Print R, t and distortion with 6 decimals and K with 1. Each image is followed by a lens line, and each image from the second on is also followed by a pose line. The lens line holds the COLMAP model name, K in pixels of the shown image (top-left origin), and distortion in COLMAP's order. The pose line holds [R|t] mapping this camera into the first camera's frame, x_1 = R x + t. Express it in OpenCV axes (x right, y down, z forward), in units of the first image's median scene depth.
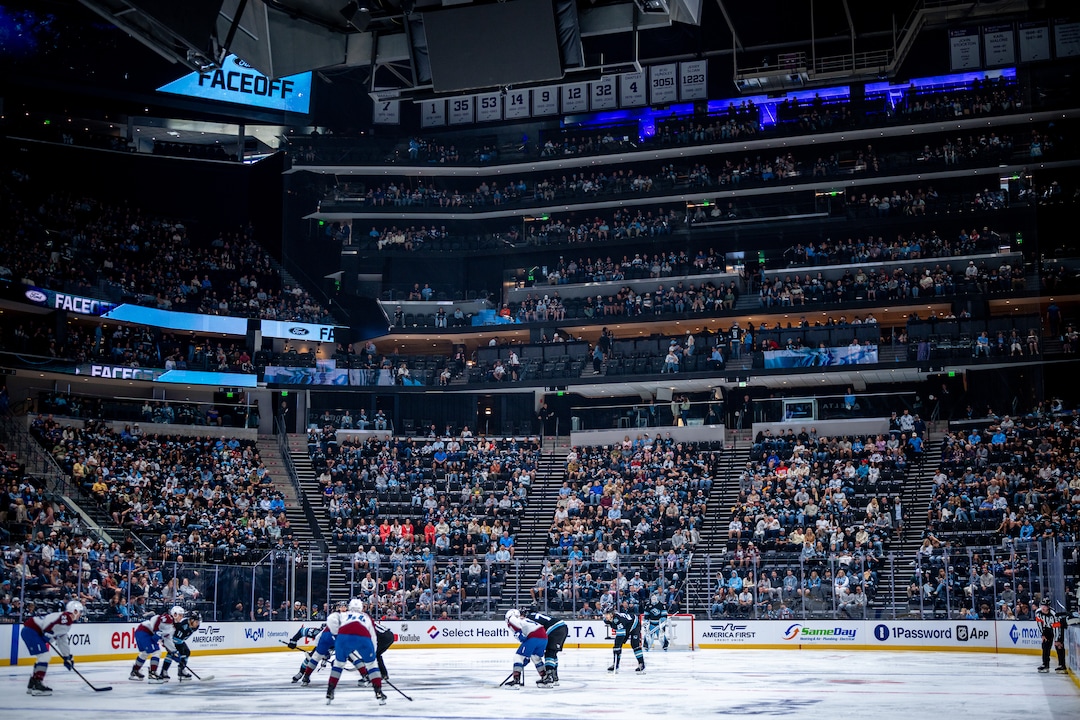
lens RADIAL K [[1469.5, 0, 550.8], [0, 1469.5, 357.1], [0, 0, 1]] dist [0.003384, 0.000000]
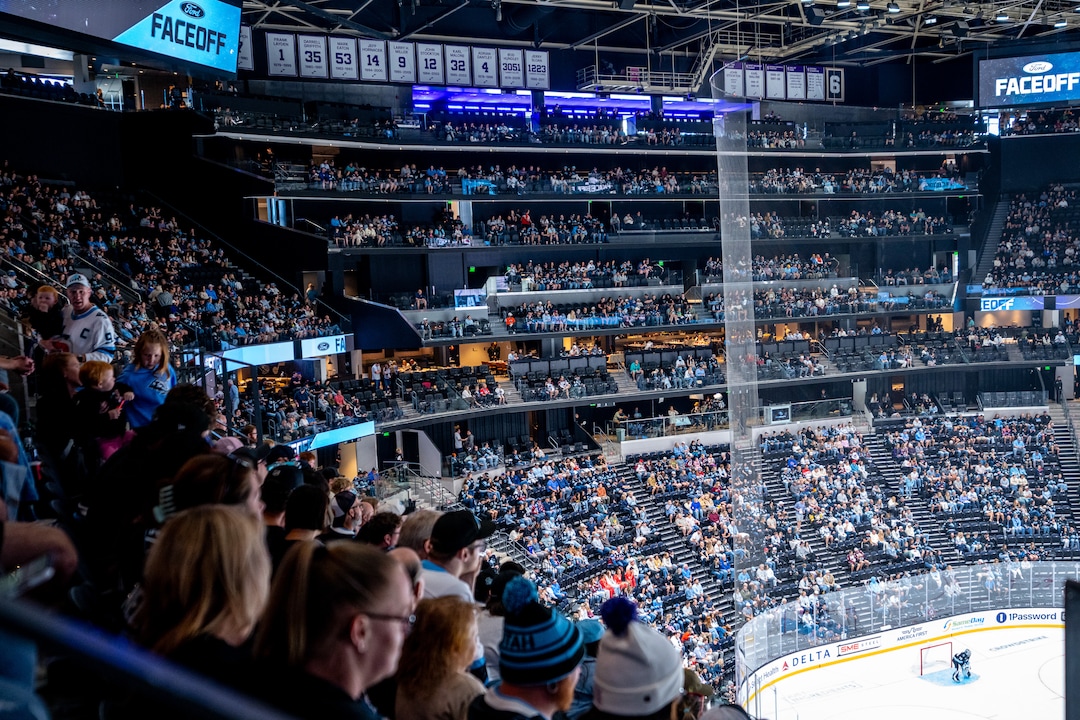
lens RADIAL K [[1131.4, 0, 591.6], [0, 1131.4, 388.9], [0, 0, 1]] dist [0.025800, 0.000000]
pose [[0.703869, -0.095490, 0.703882, -0.497049], [-0.086247, 0.972103, 0.218123, -0.144901], [-0.705074, -0.214238, 0.675998, 0.344634]]
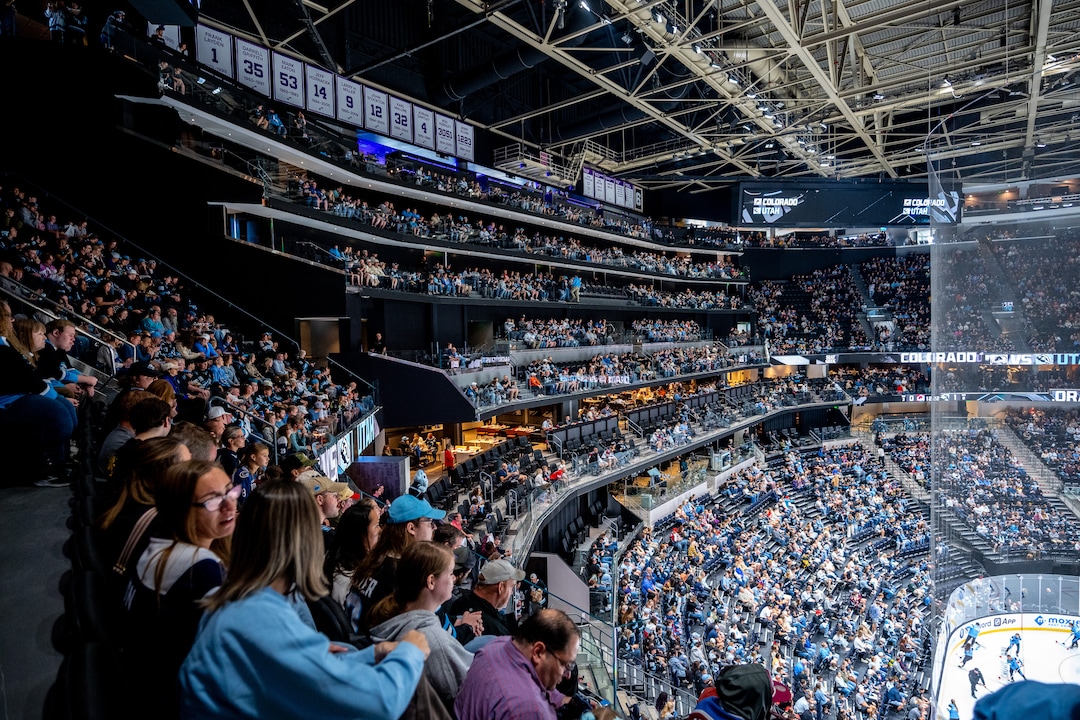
lens RADIAL K [[595.7, 0, 548.9], [0, 595.7, 361.9], [0, 0, 1]] dist [-0.006364, 0.002945]
pose [[0.337597, -0.049227, 0.940003, -0.334204], [-0.138834, 0.985106, 0.101450, -0.072846], [-0.930996, -0.164753, 0.325735, 0.755705]]
